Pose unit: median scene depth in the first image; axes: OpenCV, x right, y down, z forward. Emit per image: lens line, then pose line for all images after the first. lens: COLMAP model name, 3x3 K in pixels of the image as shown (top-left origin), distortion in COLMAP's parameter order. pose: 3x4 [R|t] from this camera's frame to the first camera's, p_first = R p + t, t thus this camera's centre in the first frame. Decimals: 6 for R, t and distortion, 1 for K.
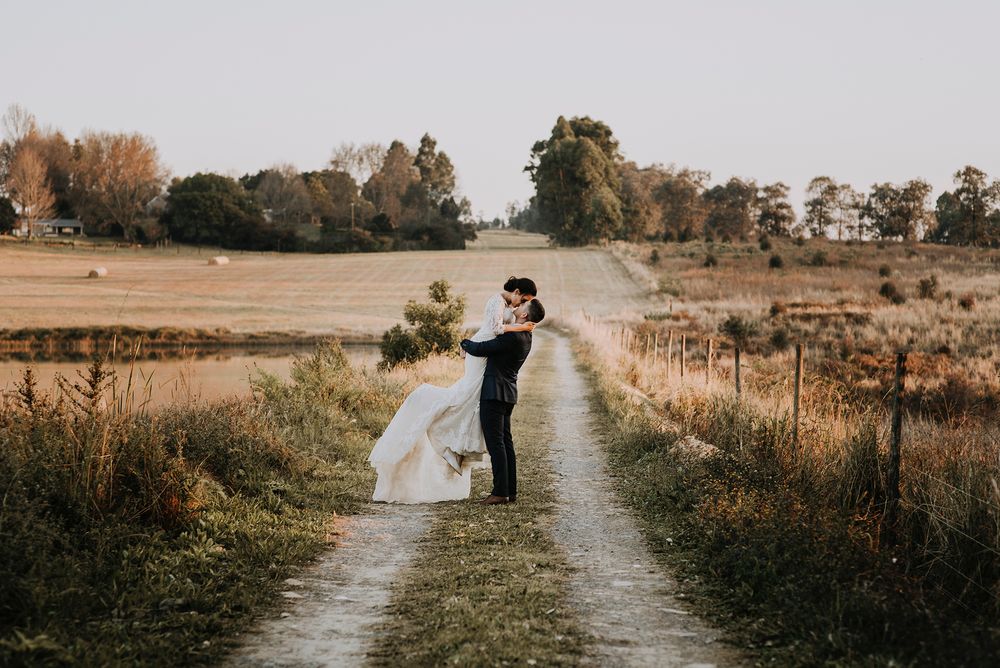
lens RADIAL K [[924.9, 0, 500.0], [0, 924.9, 334.0], [0, 0, 1]] dist [0.009356, 0.022891]
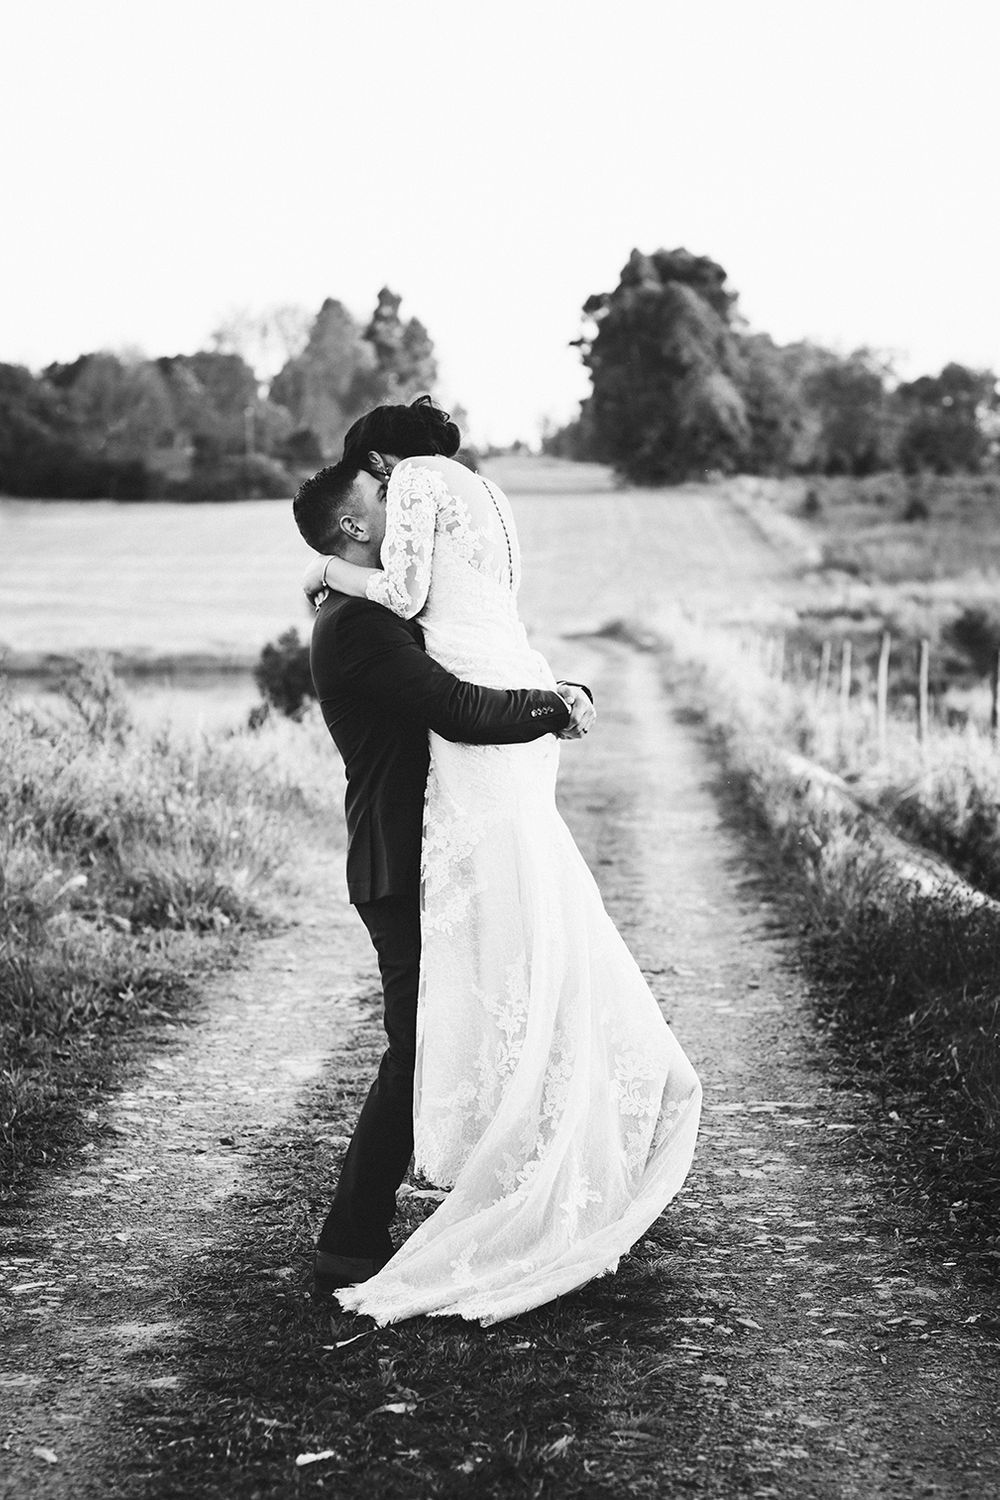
lens RADIAL K [[1517.8, 0, 500.0], [0, 1517.8, 750.0], [0, 0, 1]] dist [-0.001600, -0.003030]
pose [[0.999751, -0.007640, -0.020943, 0.004126], [0.008953, 0.997950, 0.063371, 0.001957], [0.020416, -0.063543, 0.997770, 0.105310]]
